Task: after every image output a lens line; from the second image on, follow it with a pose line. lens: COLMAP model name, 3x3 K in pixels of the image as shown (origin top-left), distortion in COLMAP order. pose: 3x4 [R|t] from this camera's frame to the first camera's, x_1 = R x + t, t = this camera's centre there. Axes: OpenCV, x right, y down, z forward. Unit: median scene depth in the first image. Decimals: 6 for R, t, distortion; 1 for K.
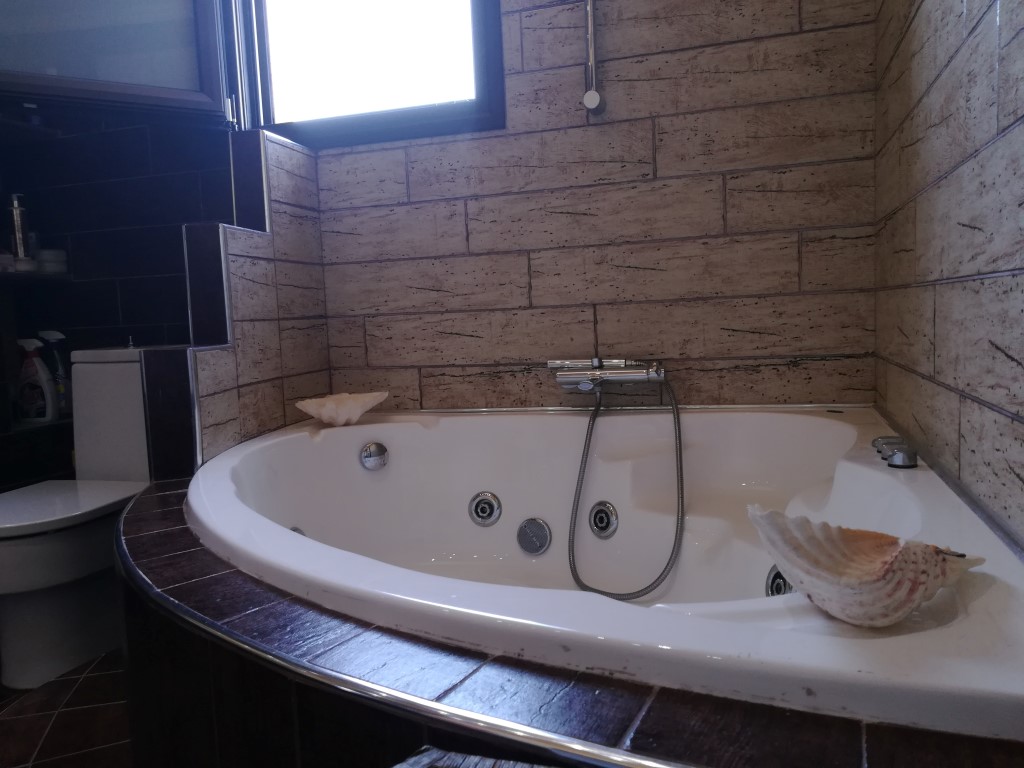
lens RADIAL K [[797.1, 0, 513.5], [0, 797.1, 387.7], [0, 0, 1]] dist [0.062362, -0.081054]
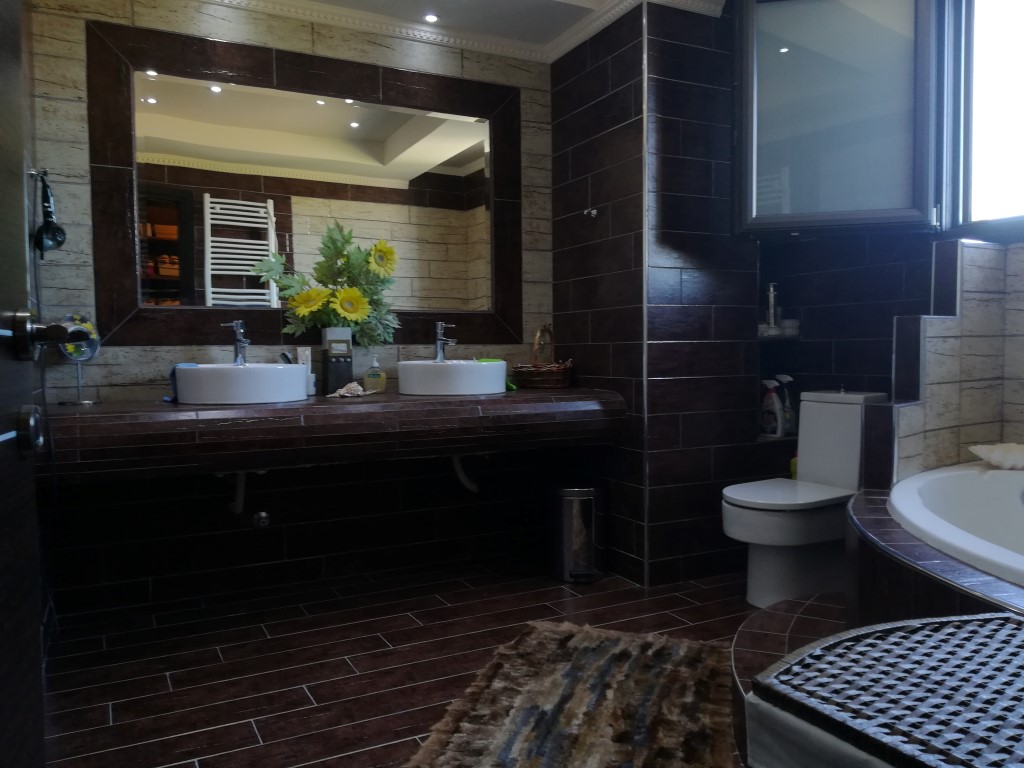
lens RADIAL K [[797.1, 0, 513.5], [0, 797.1, 387.7], [0, 0, 1]] dist [0.062362, -0.081054]
pose [[0.708121, 0.068023, -0.702807, 0.109934], [-0.084432, 0.996364, 0.011366, -0.027498], [0.701025, 0.051291, 0.711290, -0.424692]]
